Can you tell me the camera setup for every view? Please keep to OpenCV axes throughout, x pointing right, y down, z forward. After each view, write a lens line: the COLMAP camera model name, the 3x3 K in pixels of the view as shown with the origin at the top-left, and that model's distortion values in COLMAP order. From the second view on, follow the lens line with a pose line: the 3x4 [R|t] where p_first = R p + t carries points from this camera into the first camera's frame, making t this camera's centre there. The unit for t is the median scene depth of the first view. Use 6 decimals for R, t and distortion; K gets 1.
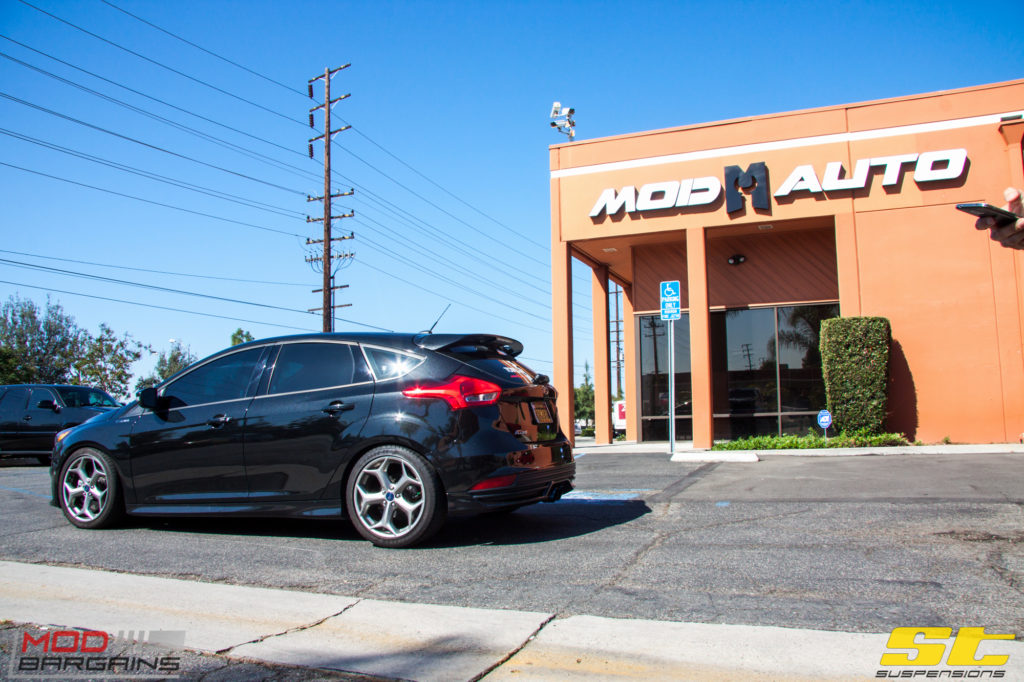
lens RADIAL K [[820.9, 0, 509.1], [0, 820.9, 328.6], [0, 0, 1]] dist [-0.101319, 0.101189]
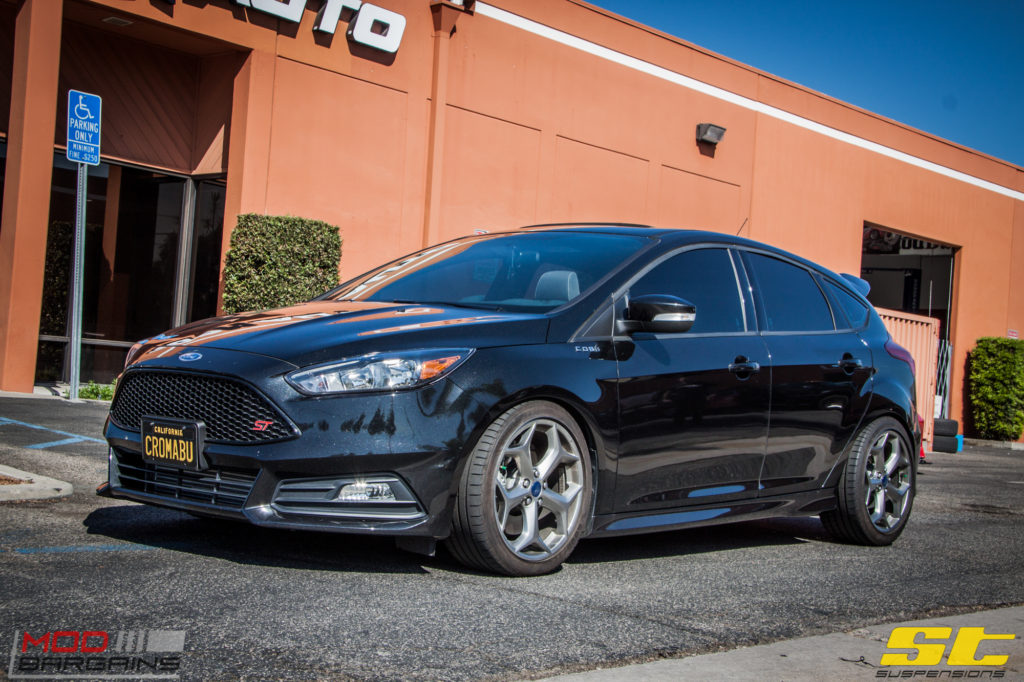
lens RADIAL K [[1513.9, 0, 516.2], [0, 1513.9, 344.8], [0, 0, 1]] dist [0.094842, 0.468407]
pose [[0.326878, 0.070319, 0.942447, -0.646618], [-0.187289, 0.982270, -0.008331, 0.060805], [-0.926323, -0.173787, 0.334252, 0.346785]]
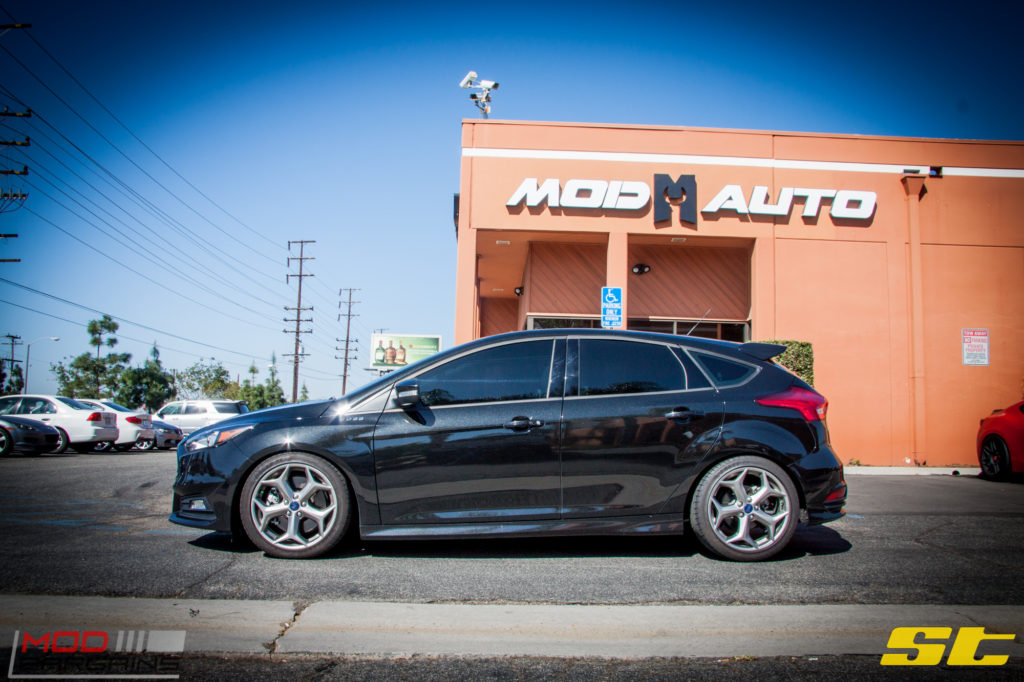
lens RADIAL K [[931.6, 0, 511.9], [0, 931.6, 324.9], [0, 0, 1]] dist [-0.037450, 0.005638]
pose [[0.909993, 0.083326, 0.406165, -0.336282], [-0.085238, 0.996270, -0.013415, 0.010584], [-0.405768, -0.022413, 0.913701, 0.050888]]
